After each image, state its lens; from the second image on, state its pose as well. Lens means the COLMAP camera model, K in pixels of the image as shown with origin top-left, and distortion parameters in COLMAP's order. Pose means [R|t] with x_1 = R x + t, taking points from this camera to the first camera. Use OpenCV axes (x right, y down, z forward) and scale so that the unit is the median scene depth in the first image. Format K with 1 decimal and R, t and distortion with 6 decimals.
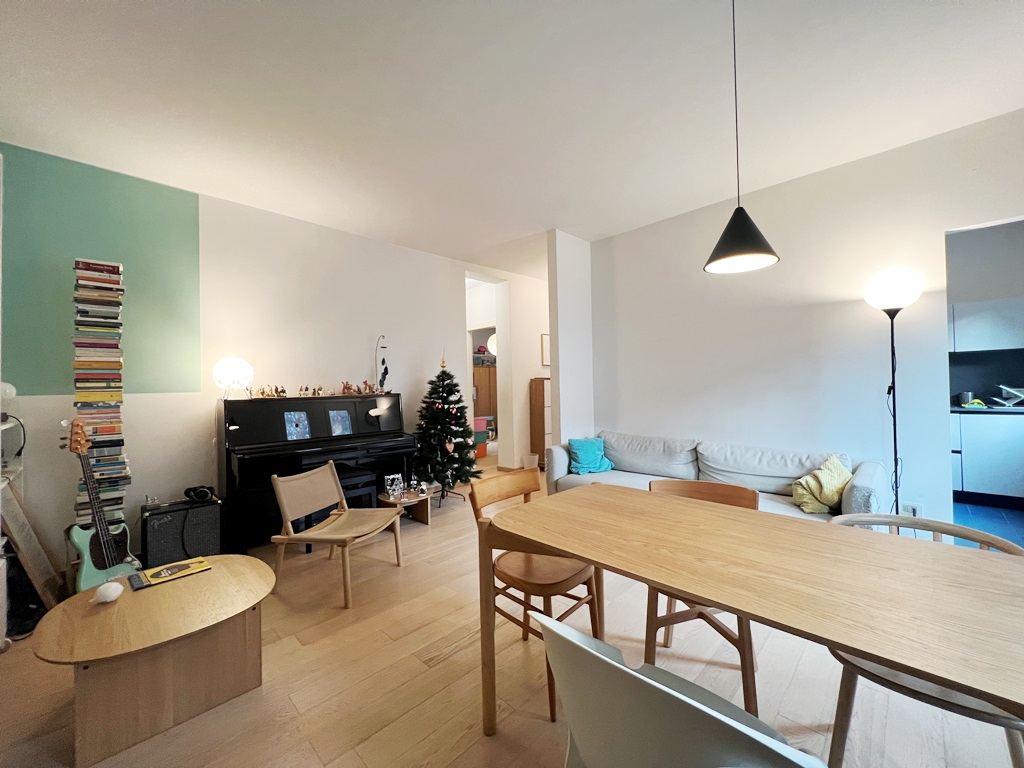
lens RADIAL K [[408.3, 0, 510.5], [0, 408.3, 380.4], [0, 0, 1]] dist [-0.000559, 0.000414]
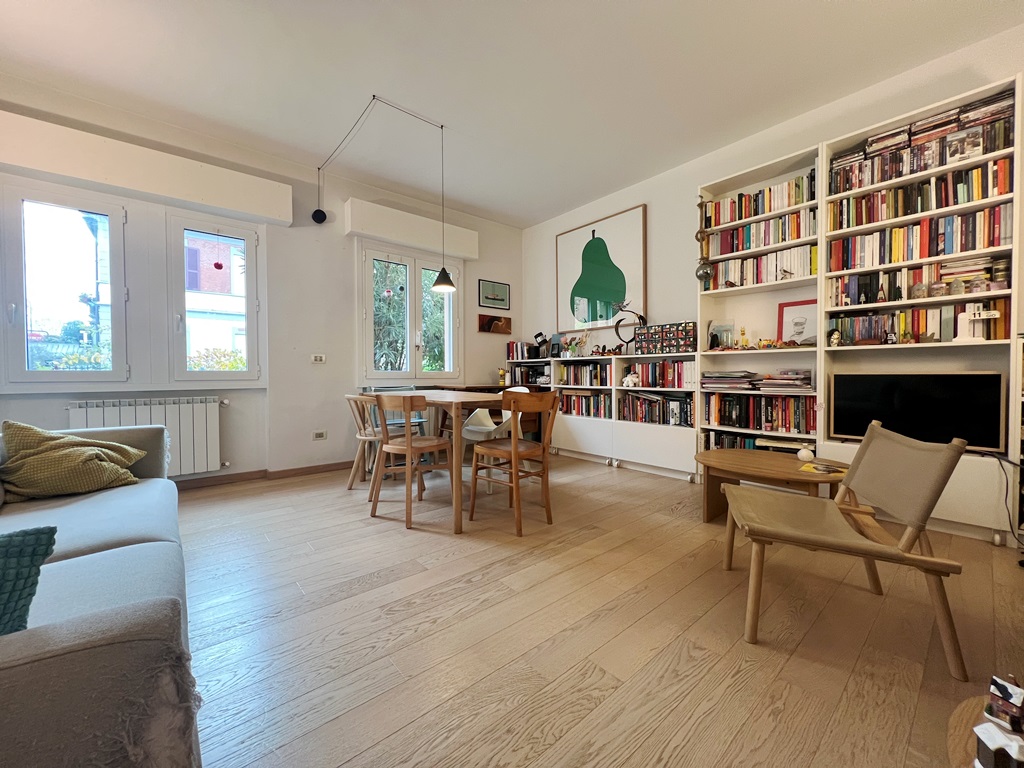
lens RADIAL K [[408.3, 0, 512.3], [0, 408.3, 382.9], [0, 0, 1]] dist [-0.000559, 0.000414]
pose [[-0.997092, 0.026781, 0.071344, -0.021242], [0.027228, 0.999615, 0.005310, 0.116535], [-0.071174, 0.007237, -0.997438, 1.345328]]
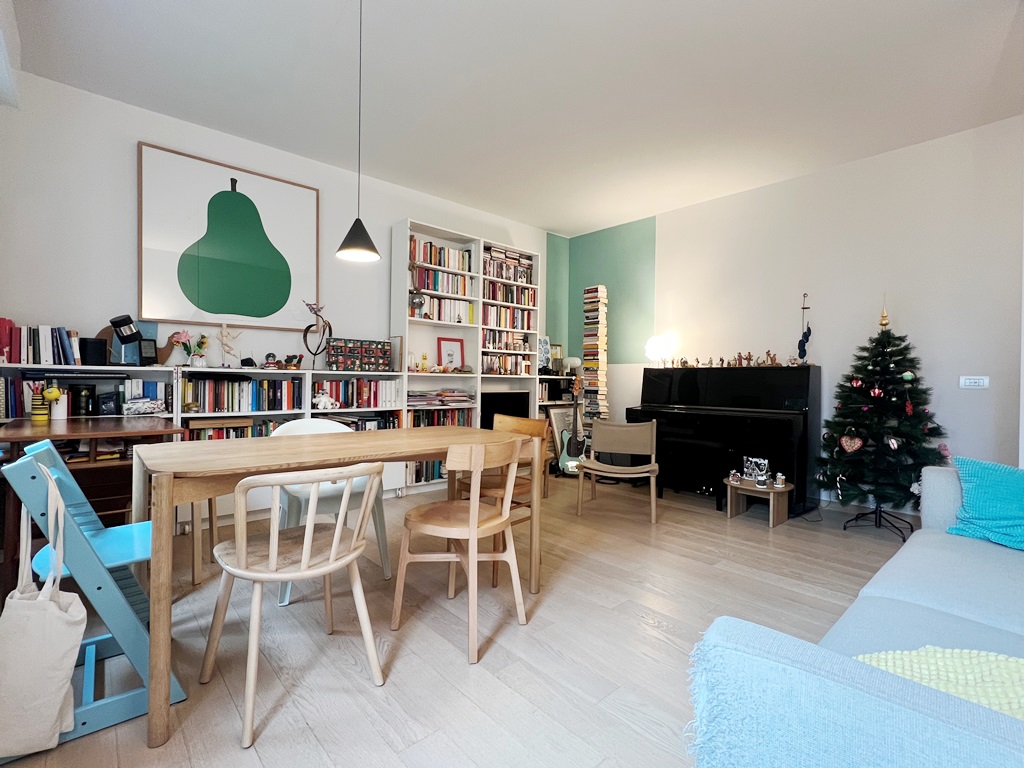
lens RADIAL K [[474.6, 0, 509.8], [0, 474.6, 382.5], [0, 0, 1]] dist [0.002666, -0.000098]
pose [[-0.048112, 0.028166, -0.998445, 0.858027], [0.003988, 0.999600, 0.028006, 0.048238], [0.998834, -0.002635, -0.048205, 0.613363]]
